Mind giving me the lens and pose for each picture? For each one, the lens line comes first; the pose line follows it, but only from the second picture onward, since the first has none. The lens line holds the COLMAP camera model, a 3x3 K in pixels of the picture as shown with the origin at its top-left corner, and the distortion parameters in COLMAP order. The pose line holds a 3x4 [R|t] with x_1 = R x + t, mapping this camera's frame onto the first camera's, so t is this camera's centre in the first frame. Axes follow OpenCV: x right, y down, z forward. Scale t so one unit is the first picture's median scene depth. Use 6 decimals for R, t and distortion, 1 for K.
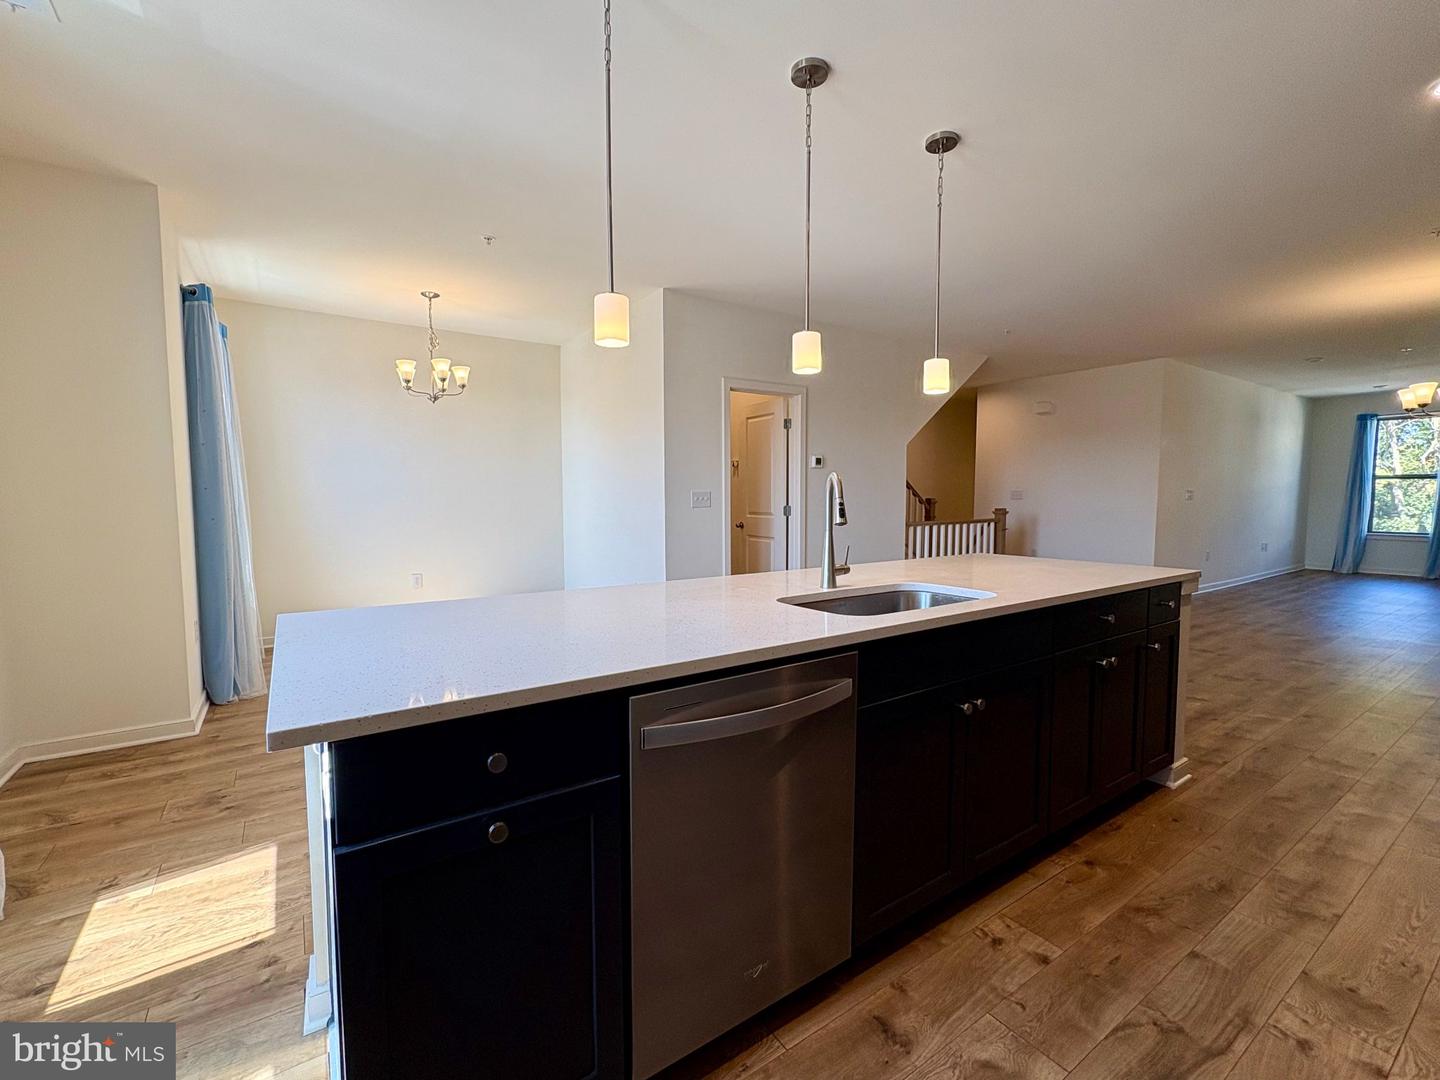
lens RADIAL K [[623.4, 0, 719.4], [0, 623.4, 535.7], [0, 0, 1]] dist [0.000559, 0.000189]
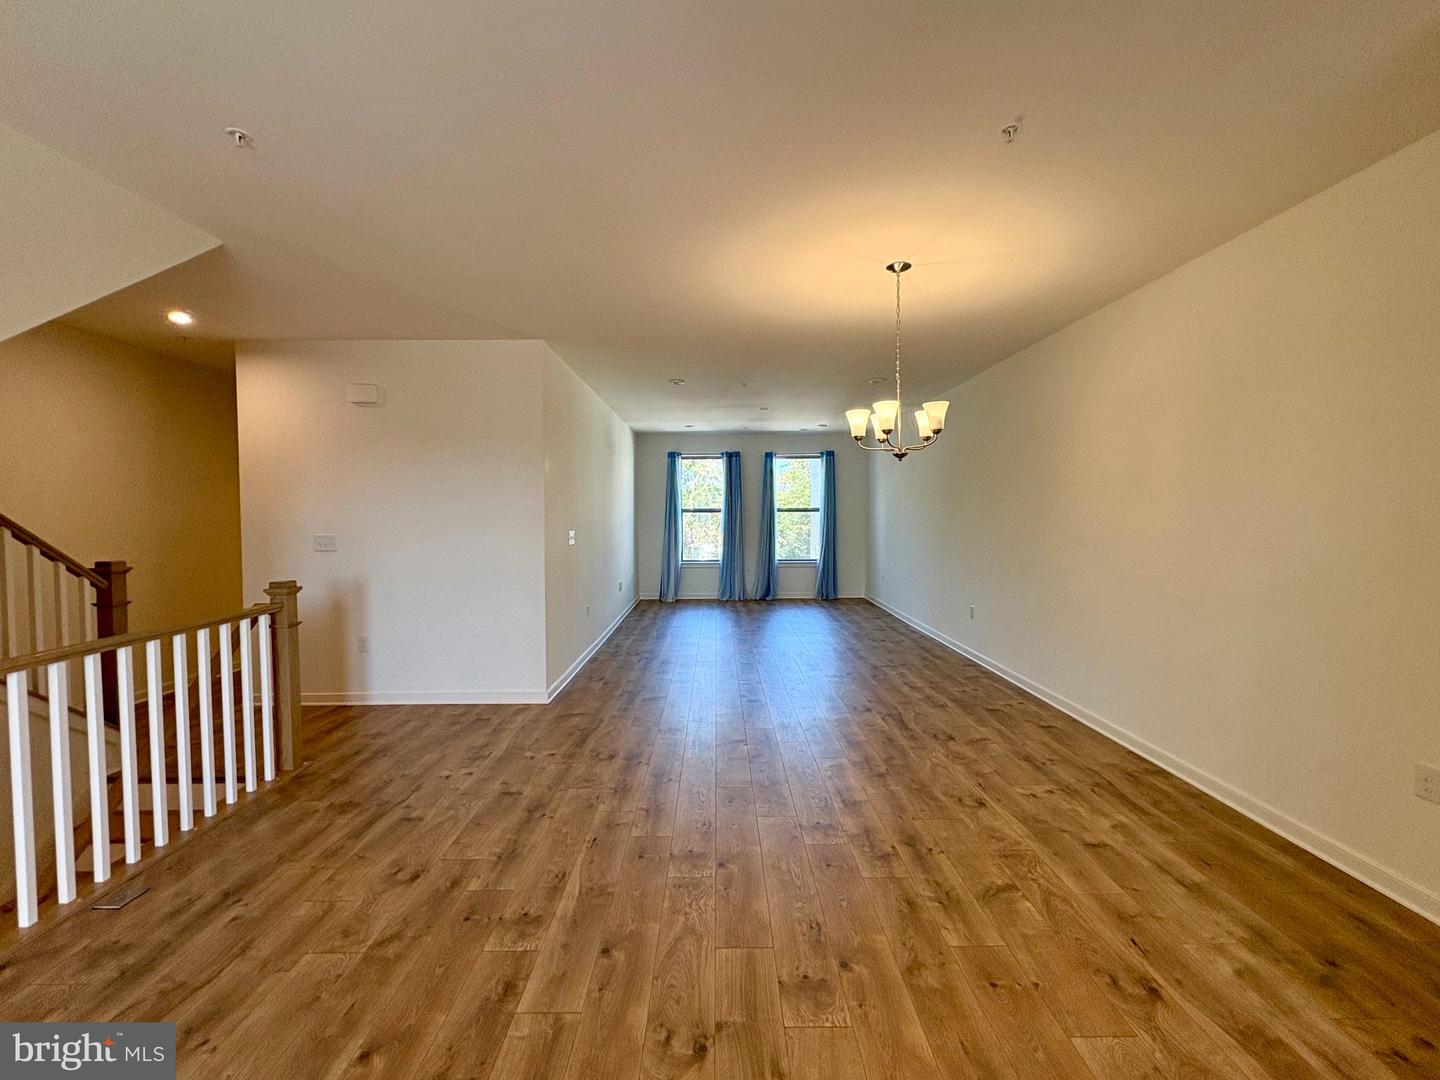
lens RADIAL K [[623.4, 0, 719.4], [0, 623.4, 535.7], [0, 0, 1]] dist [0.000559, 0.000189]
pose [[0.554590, -0.032141, 0.831503, 0.202991], [0.060473, 0.998168, -0.001750, -0.049060], [-0.829924, 0.051255, 0.555518, 0.384426]]
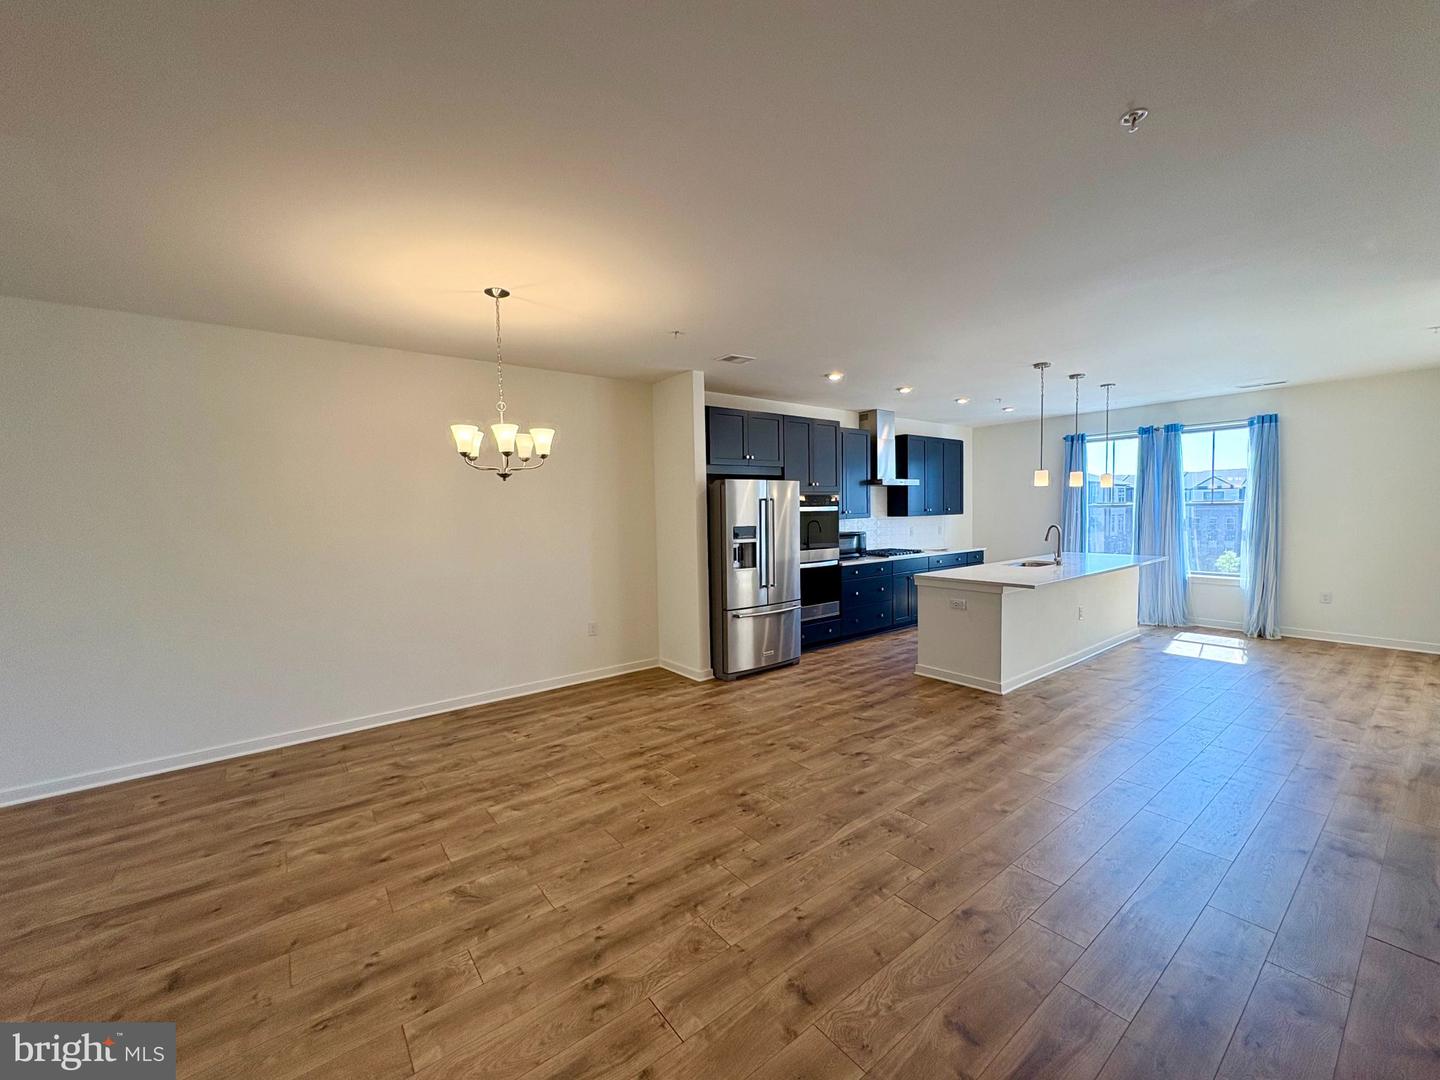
lens RADIAL K [[581.5, 0, 720.0], [0, 581.5, 540.0], [0, 0, 1]] dist [0.010469, 0.000180]
pose [[-0.997326, 0.023384, -0.069243, 1.501338], [0.015154, 0.993008, 0.117073, -0.251868], [0.071497, 0.115711, -0.990706, 2.771406]]
